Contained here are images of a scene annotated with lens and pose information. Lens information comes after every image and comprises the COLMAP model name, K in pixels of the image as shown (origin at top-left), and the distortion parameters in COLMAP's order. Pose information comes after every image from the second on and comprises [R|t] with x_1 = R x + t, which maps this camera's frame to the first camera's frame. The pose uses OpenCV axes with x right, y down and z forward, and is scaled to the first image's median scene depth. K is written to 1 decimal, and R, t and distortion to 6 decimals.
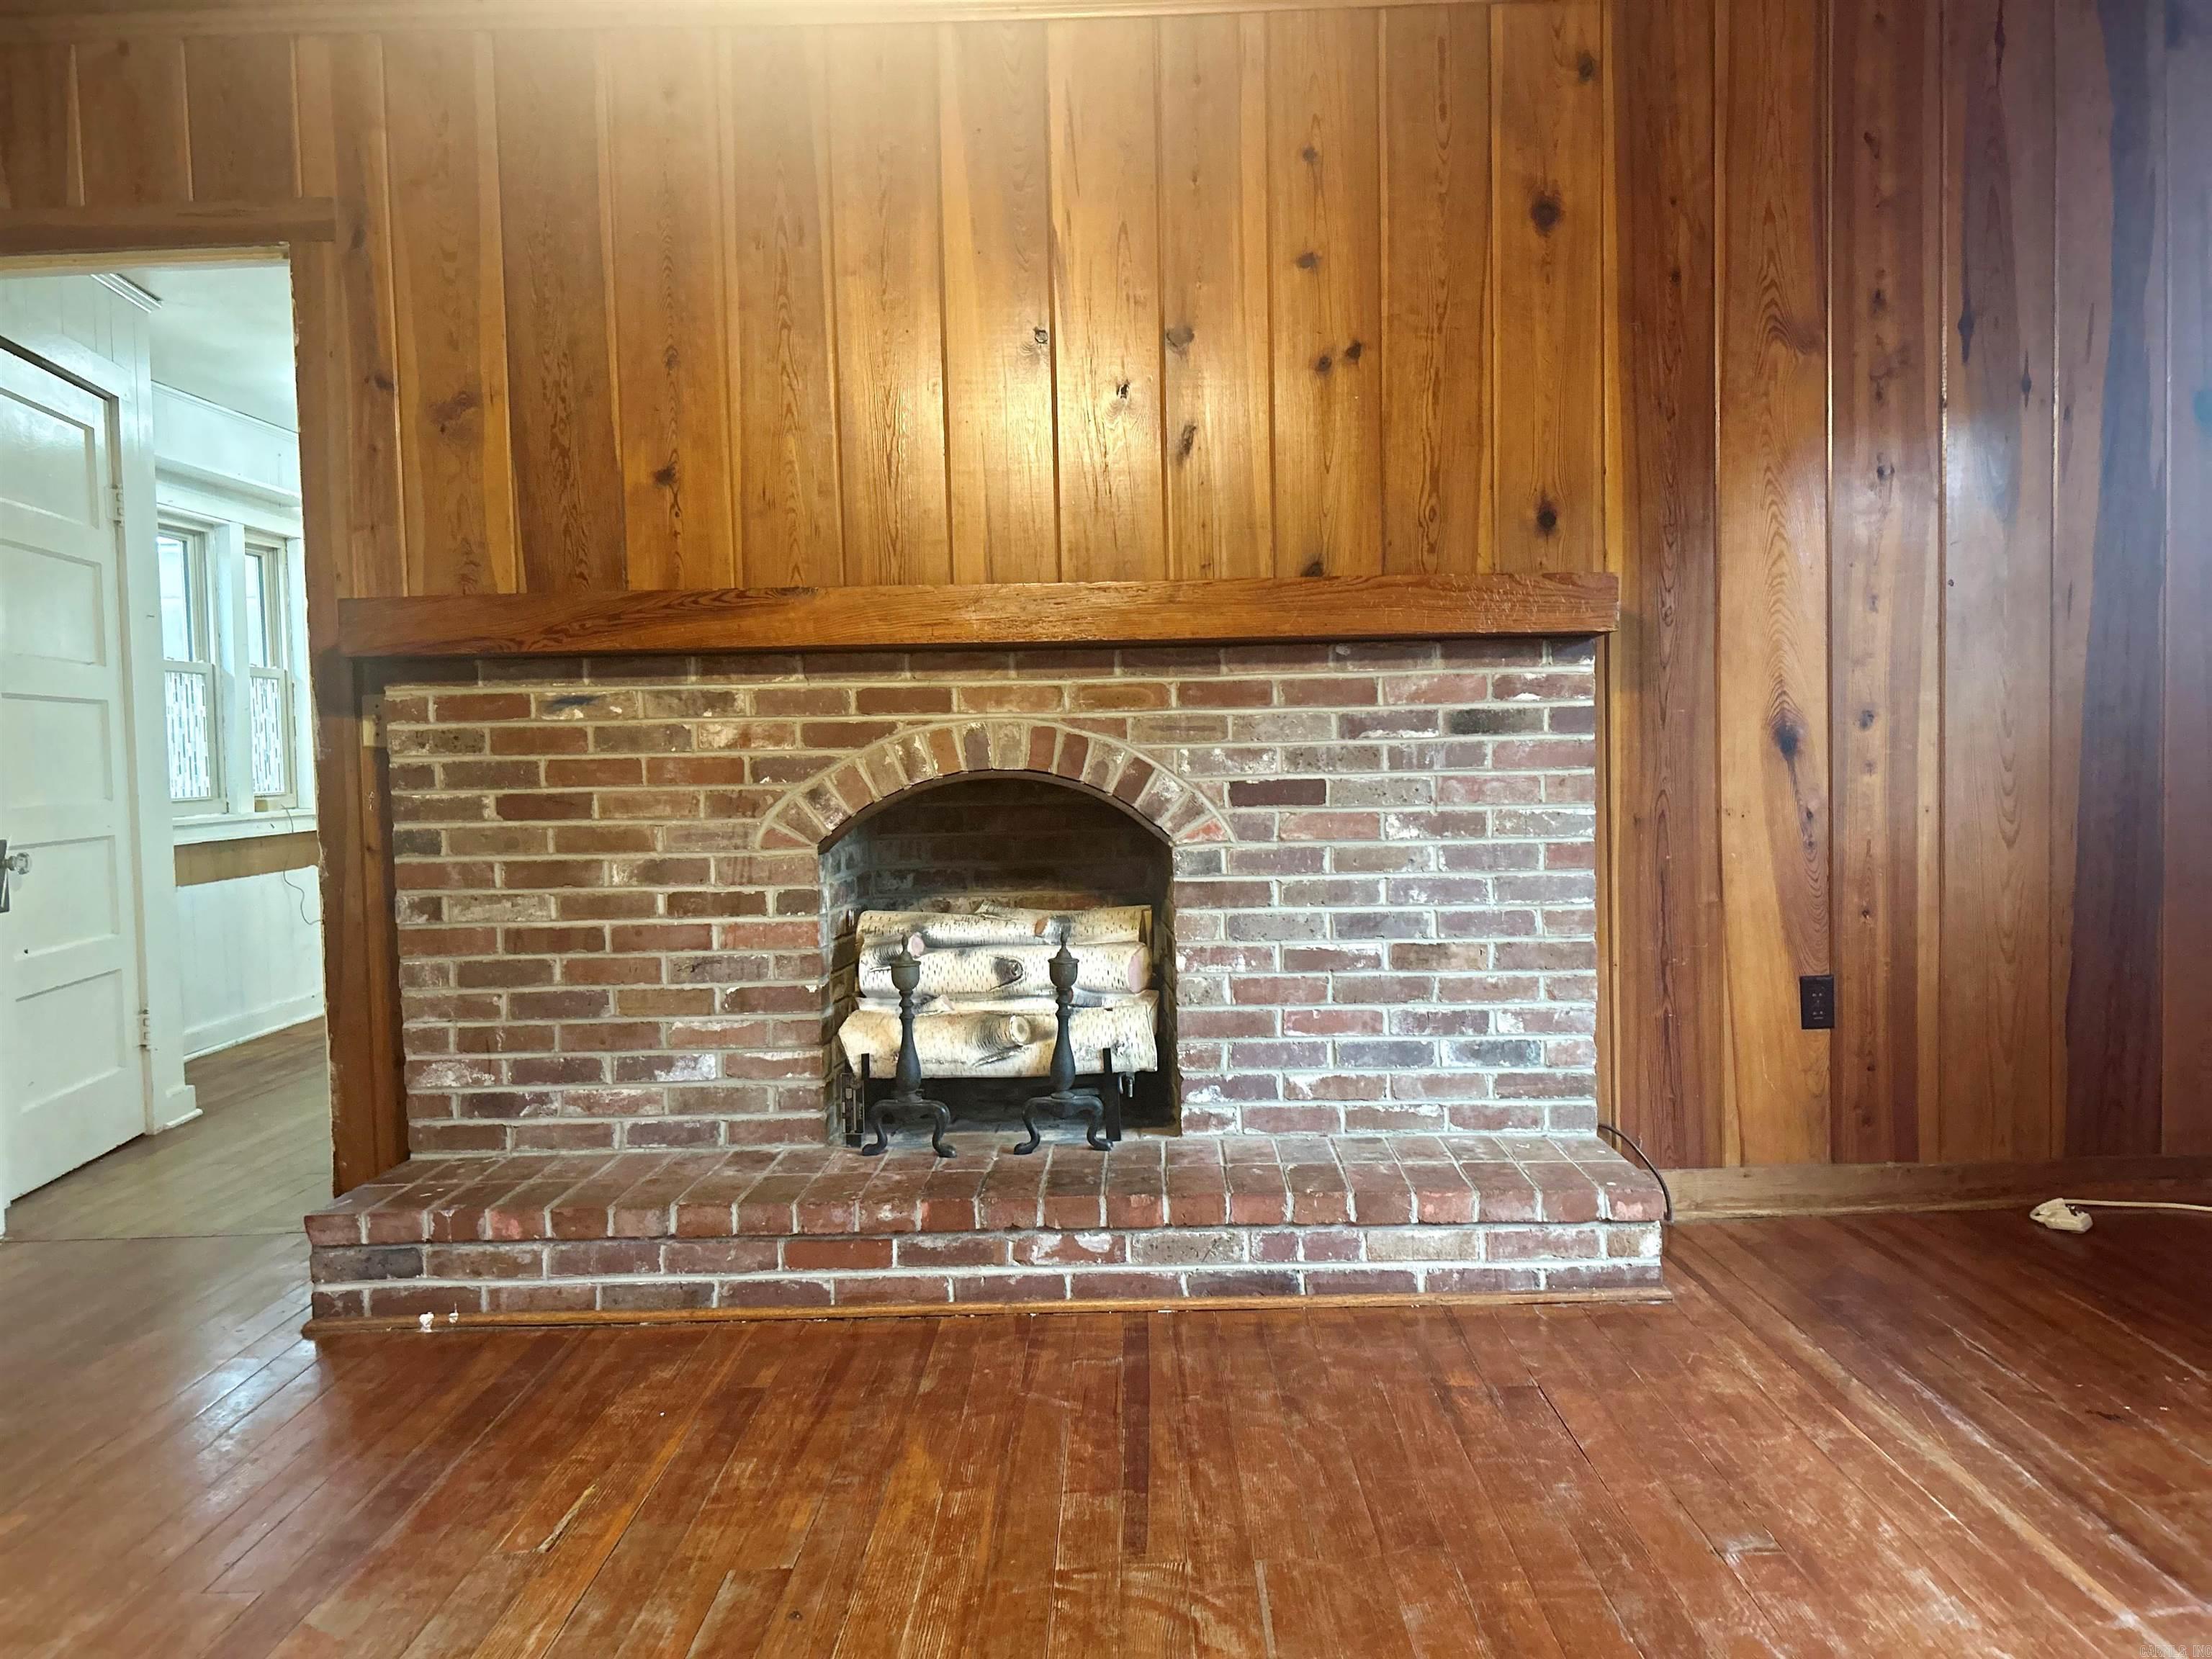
lens RADIAL K [[1678.7, 0, 1109.9], [0, 1678.7, 821.0], [0, 0, 1]] dist [0.068743, -0.074203]
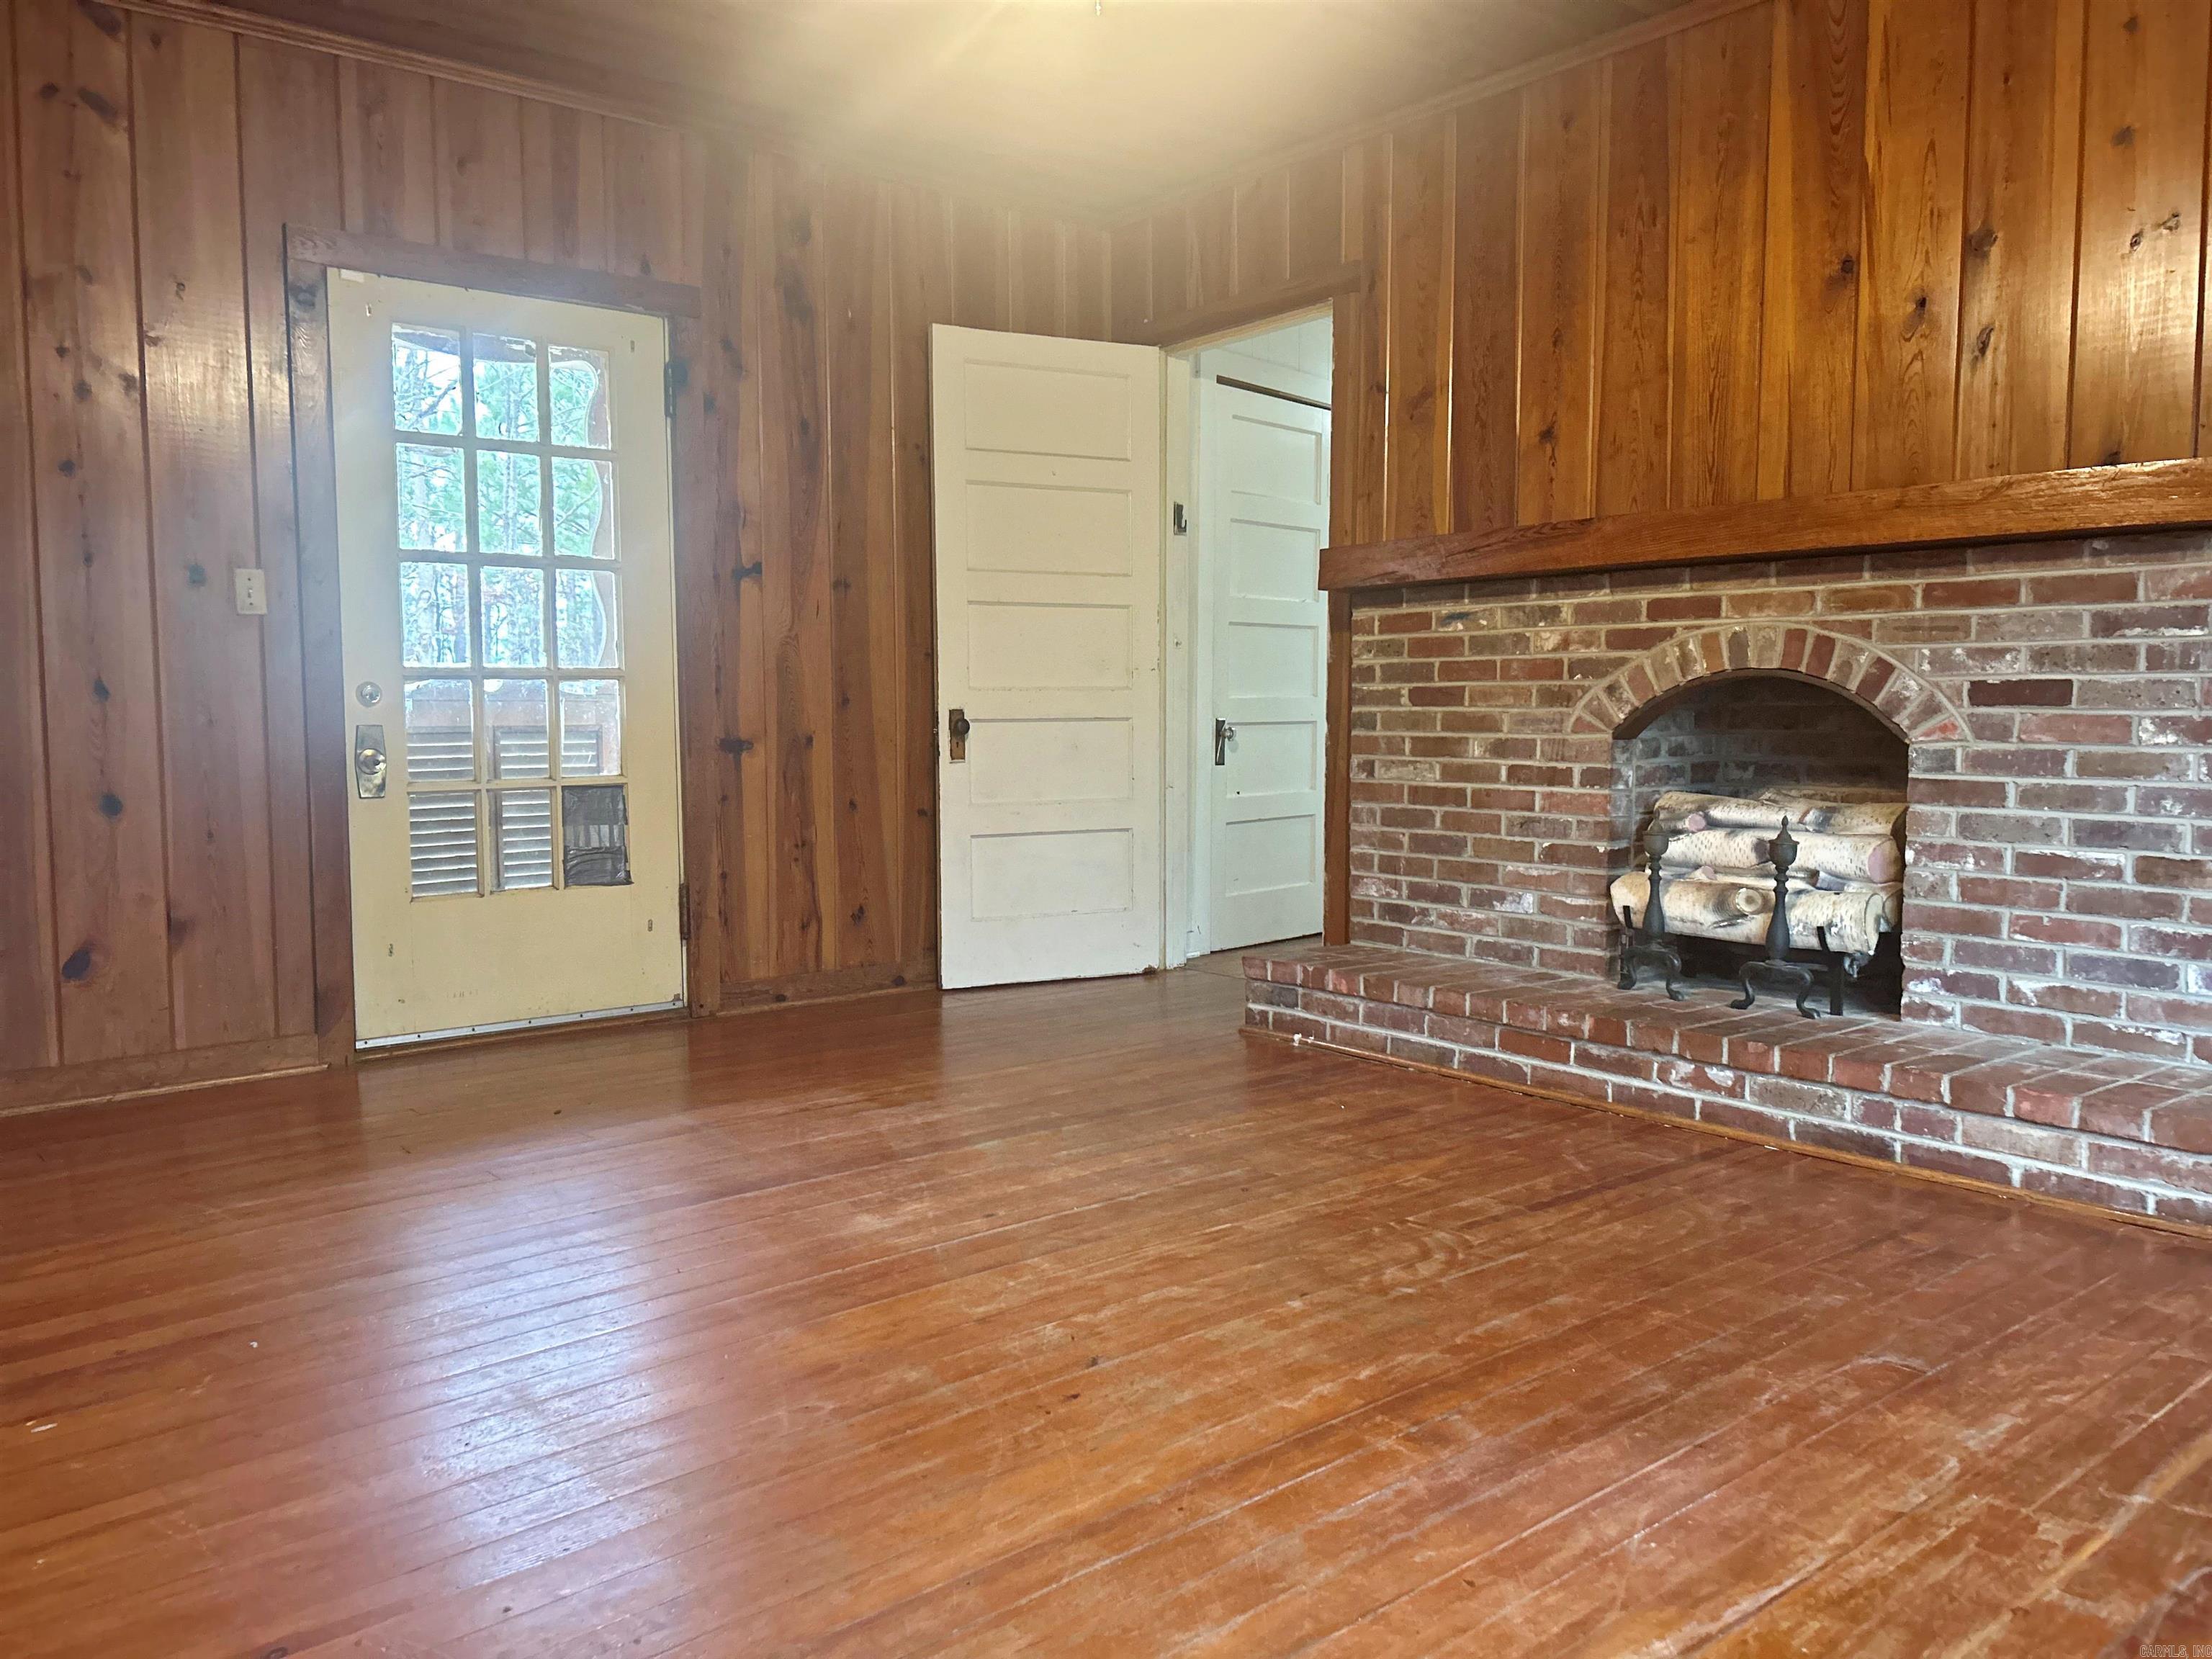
lens RADIAL K [[1678.7, 0, 1104.5], [0, 1678.7, 833.1], [0, 0, 1]] dist [0.068743, -0.074203]
pose [[0.634450, 0.079437, -0.768871, 0.535570], [-0.046631, 0.996827, 0.064510, 0.025973], [0.771556, -0.005075, 0.636141, -0.053568]]
